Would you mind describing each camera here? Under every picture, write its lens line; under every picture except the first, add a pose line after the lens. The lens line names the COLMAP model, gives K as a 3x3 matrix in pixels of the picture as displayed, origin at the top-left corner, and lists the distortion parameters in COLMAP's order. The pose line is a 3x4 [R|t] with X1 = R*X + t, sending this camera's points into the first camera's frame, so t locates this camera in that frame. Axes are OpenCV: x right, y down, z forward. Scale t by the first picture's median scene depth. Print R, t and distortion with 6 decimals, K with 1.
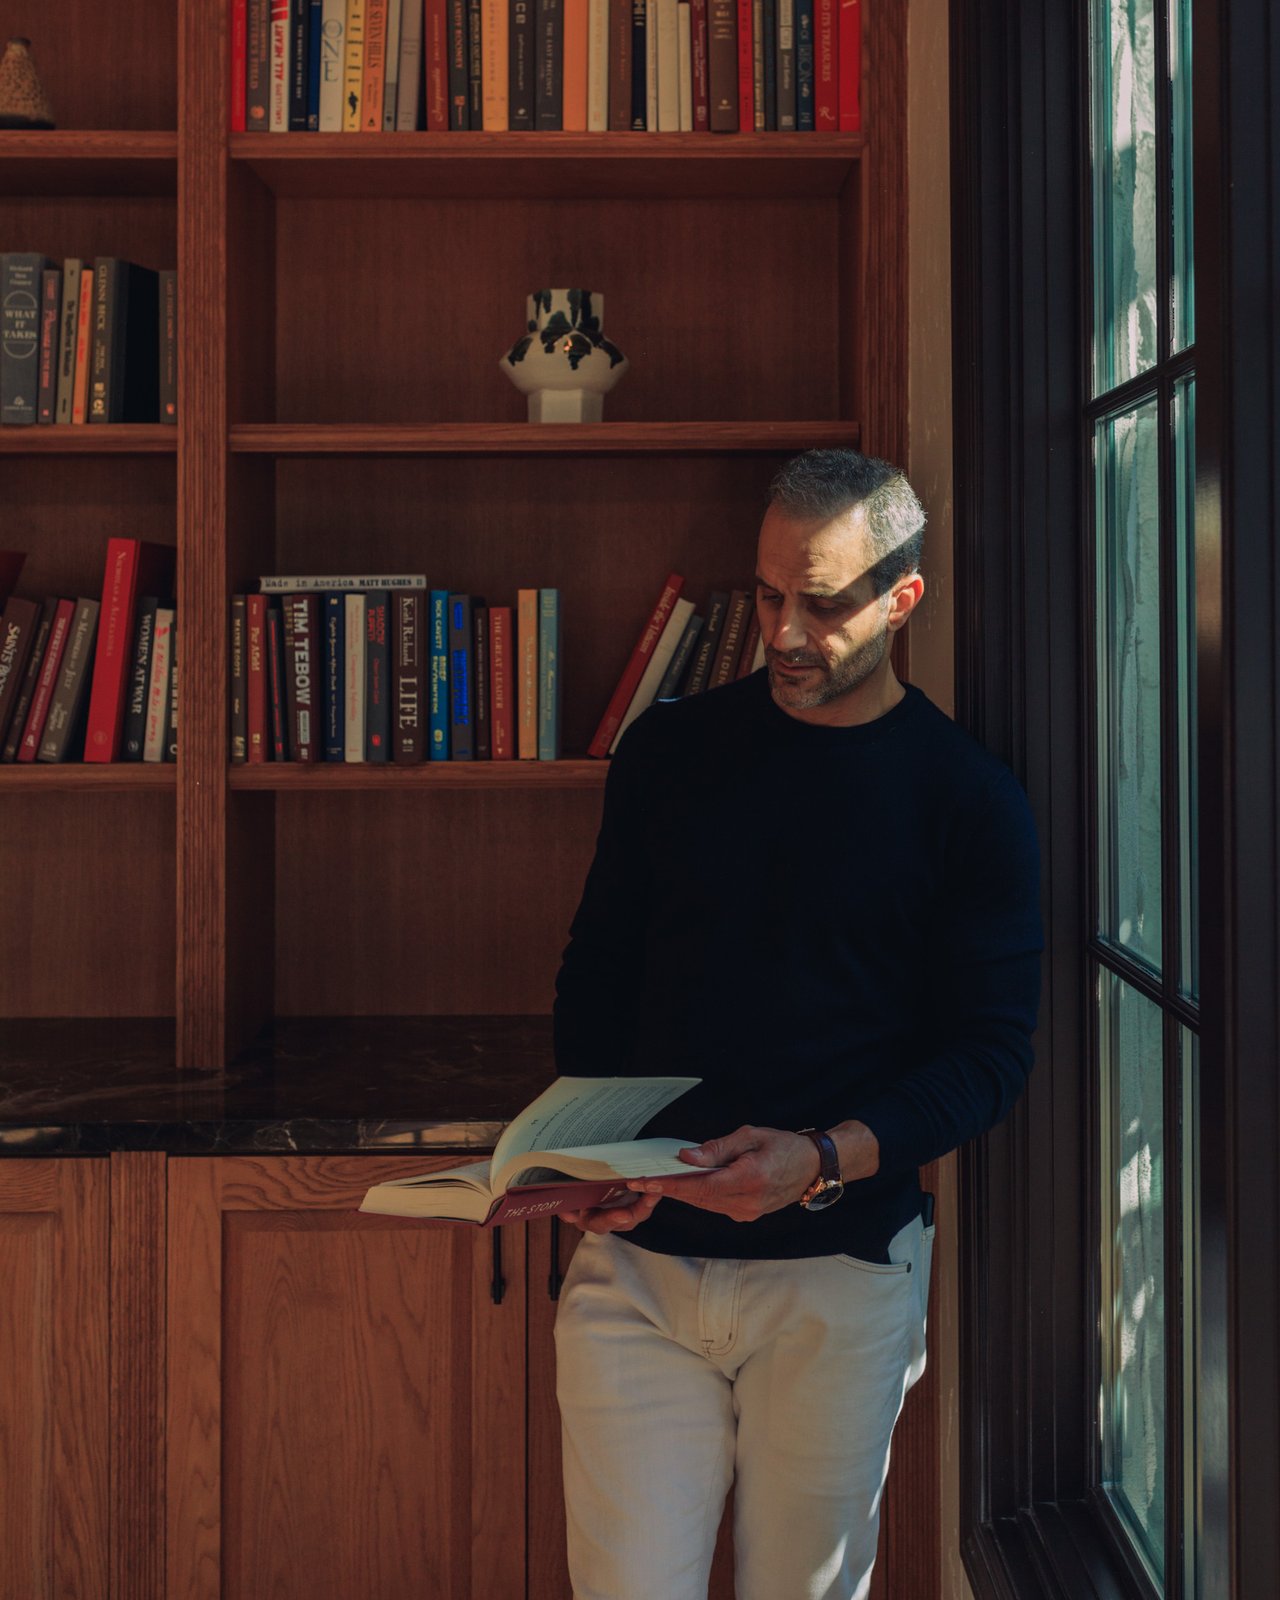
lens RADIAL K [[3220.2, 0, 641.0], [0, 3220.2, 880.0], [0, 0, 1]] dist [0.048658, 0.042007]
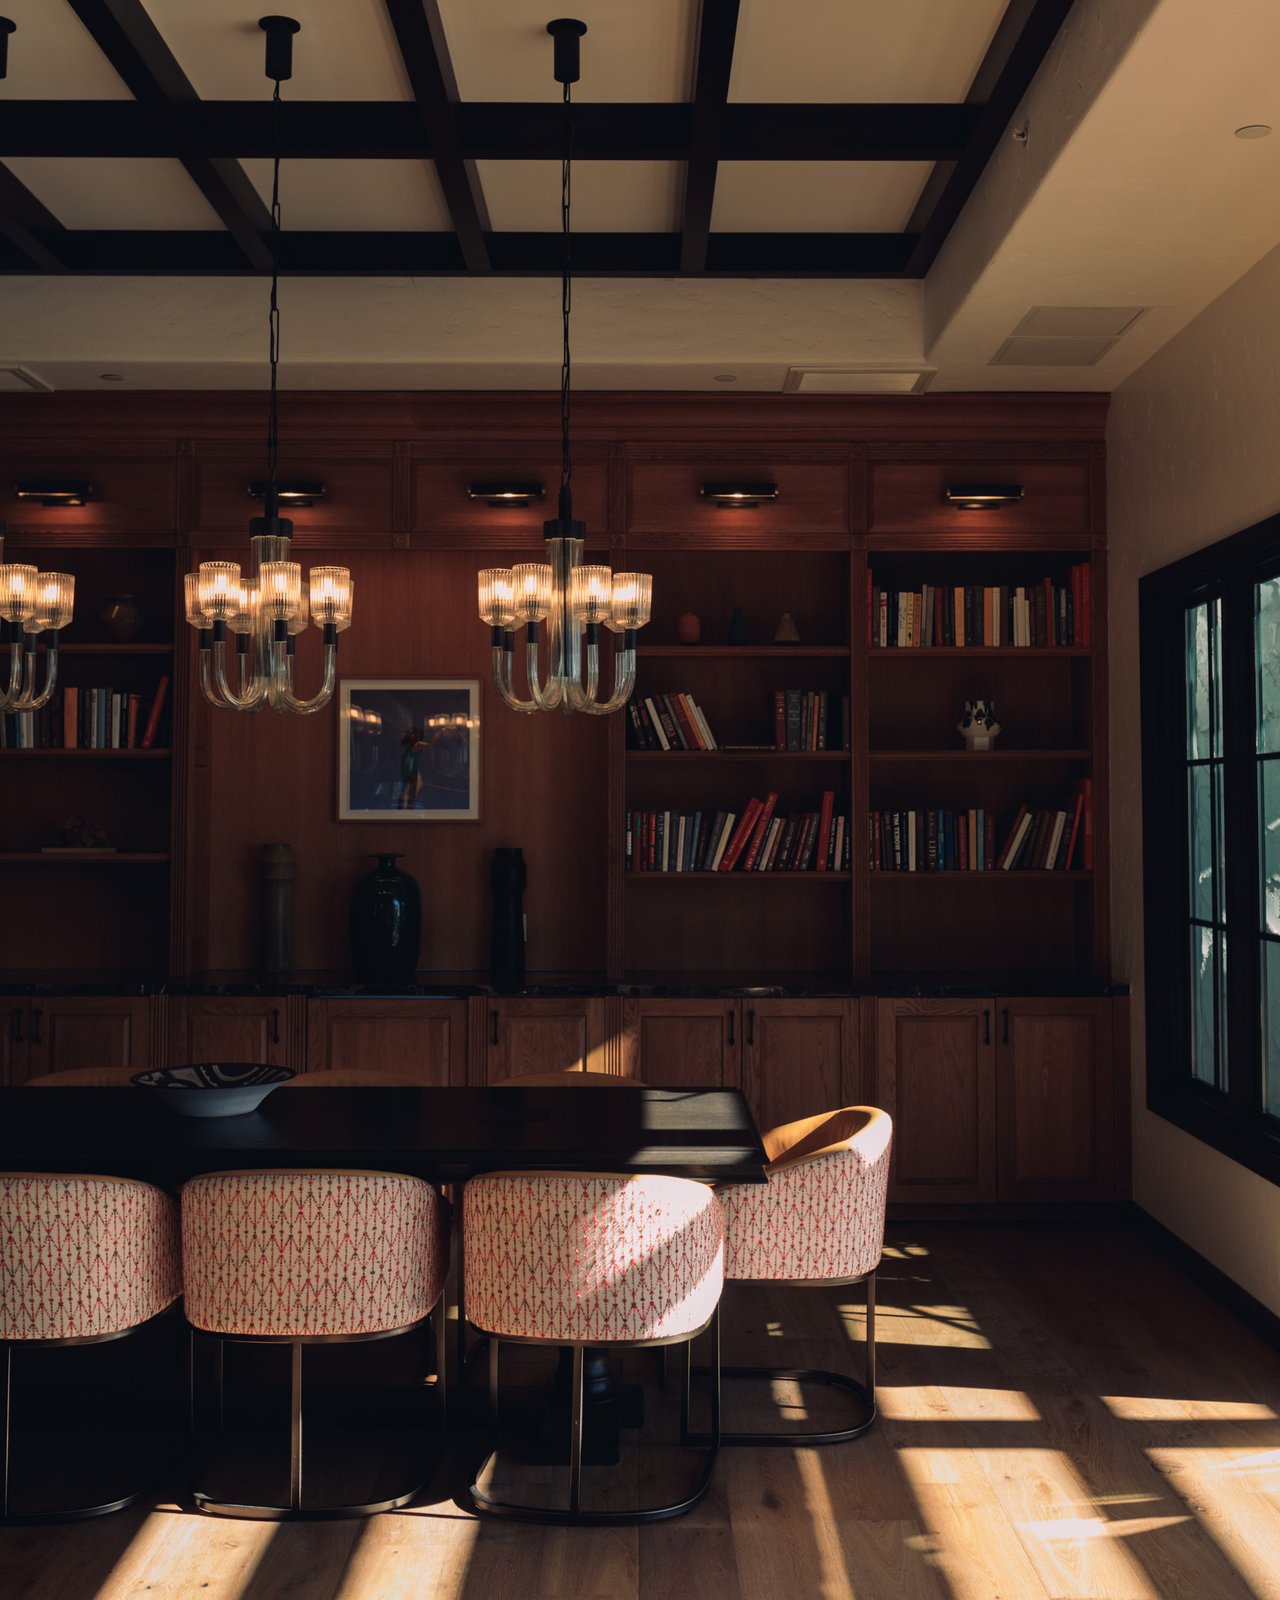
lens RADIAL K [[3220.2, 0, 641.0], [0, 3220.2, 880.0], [0, 0, 1]] dist [0.048658, 0.042007]
pose [[0.999888, 0.004626, 0.014239, -0.360360], [-0.003863, 0.998576, -0.053212, 0.119673], [-0.014465, 0.053151, 0.998482, -1.770521]]
